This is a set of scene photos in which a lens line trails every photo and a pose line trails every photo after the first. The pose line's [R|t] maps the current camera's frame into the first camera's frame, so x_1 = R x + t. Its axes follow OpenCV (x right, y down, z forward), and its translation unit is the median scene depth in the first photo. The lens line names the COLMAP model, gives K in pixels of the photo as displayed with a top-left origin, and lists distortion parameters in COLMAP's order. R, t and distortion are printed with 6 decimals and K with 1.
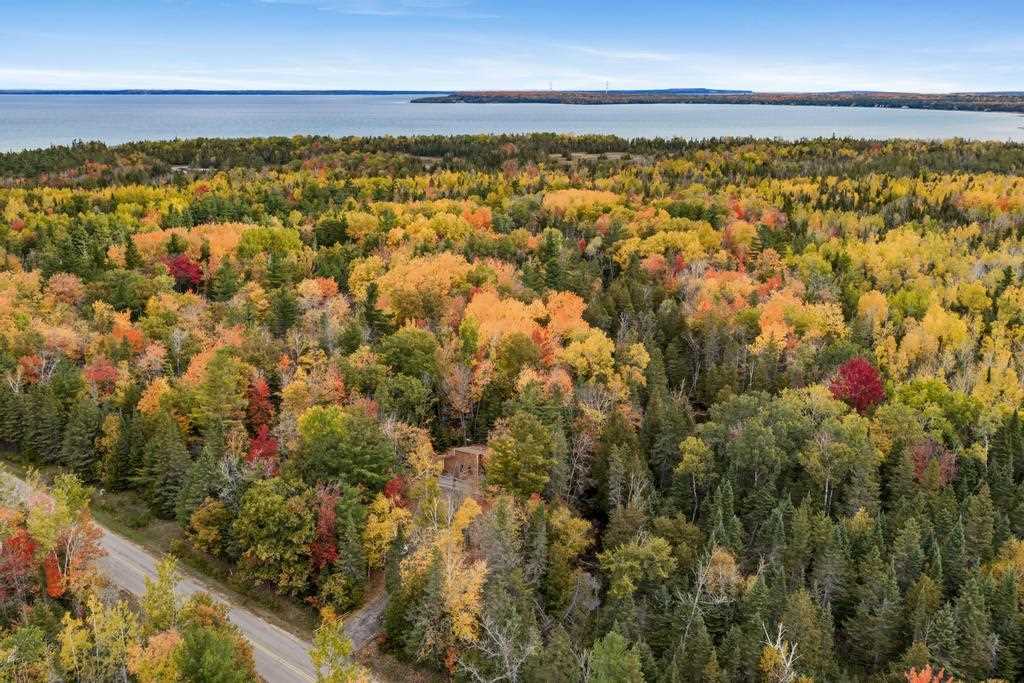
lens RADIAL K [[825.1, 0, 513.0], [0, 825.1, 350.6], [0, 0, 1]] dist [0.004047, -0.024608]
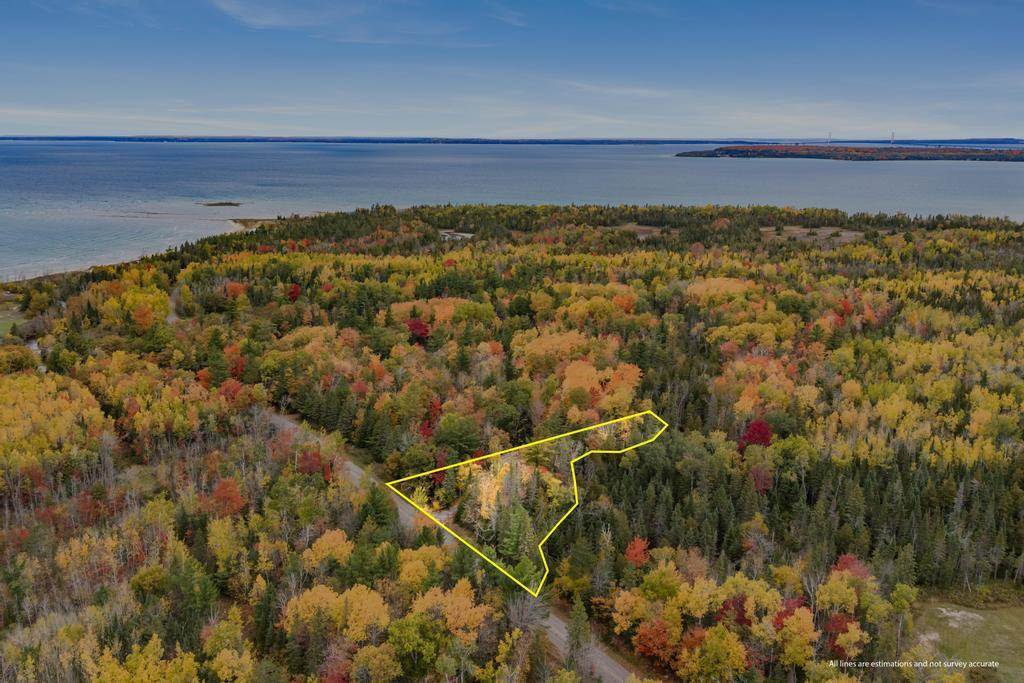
lens RADIAL K [[825.1, 0, 513.9], [0, 825.1, 338.4], [0, 0, 1]] dist [0.004047, -0.024608]
pose [[0.950310, 0.072531, -0.302737, 0.276147], [-0.093166, 0.994171, -0.054266, -0.010682], [0.297036, 0.079774, 0.951528, -0.485819]]
